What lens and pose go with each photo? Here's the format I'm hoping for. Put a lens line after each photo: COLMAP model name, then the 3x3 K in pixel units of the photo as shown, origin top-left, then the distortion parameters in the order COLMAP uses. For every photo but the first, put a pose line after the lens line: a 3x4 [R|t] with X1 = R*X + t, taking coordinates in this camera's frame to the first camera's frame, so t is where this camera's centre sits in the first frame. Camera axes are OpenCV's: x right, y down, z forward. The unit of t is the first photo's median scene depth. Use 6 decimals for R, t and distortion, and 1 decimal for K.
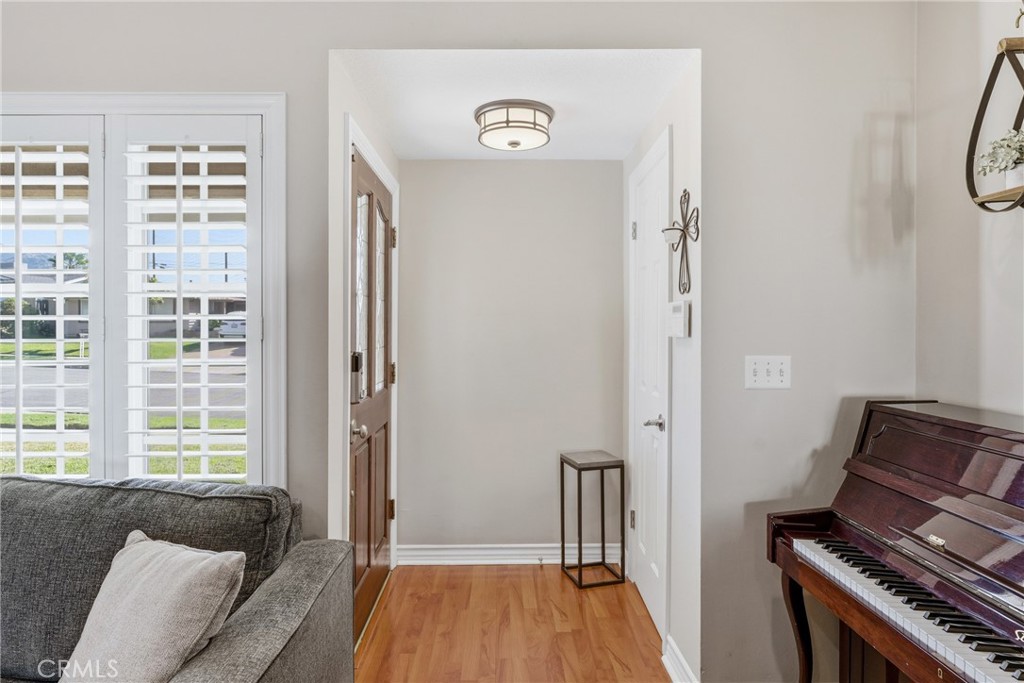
lens RADIAL K [[585.5, 0, 512.0], [0, 585.5, 341.5], [0, 0, 1]] dist [0.001242, -0.000056]
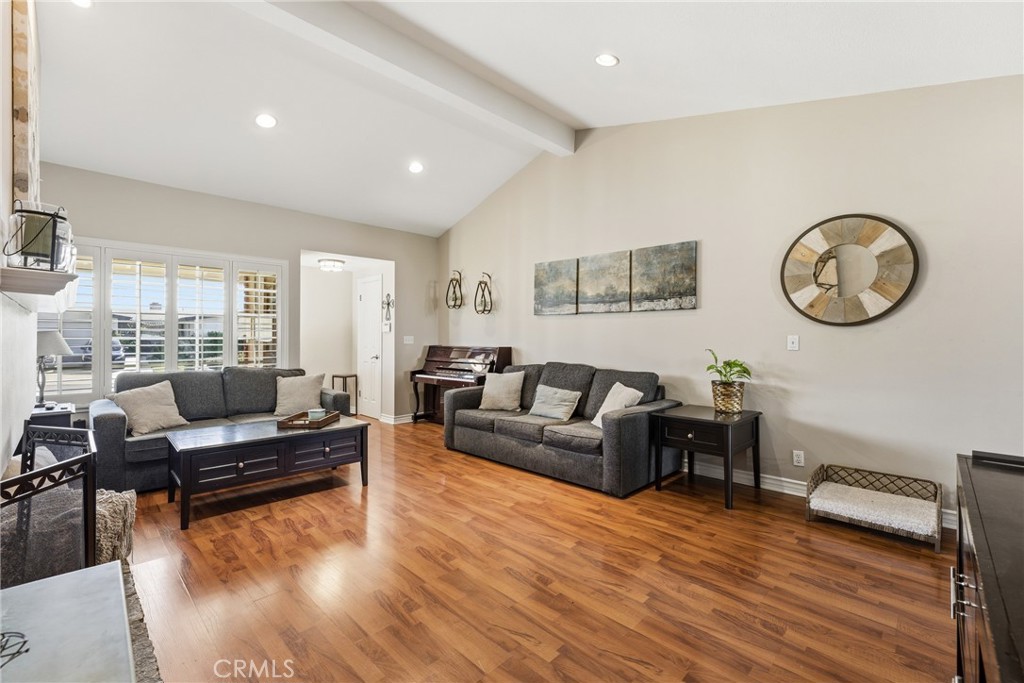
lens RADIAL K [[472.6, 0, 512.0], [0, 472.6, 341.5], [0, 0, 1]] dist [0.000795, 0.000063]
pose [[0.732779, 0.003549, 0.680457, -1.306856], [0.000961, 0.999980, -0.006251, 0.081364], [-0.680466, 0.005235, 0.732761, -1.959833]]
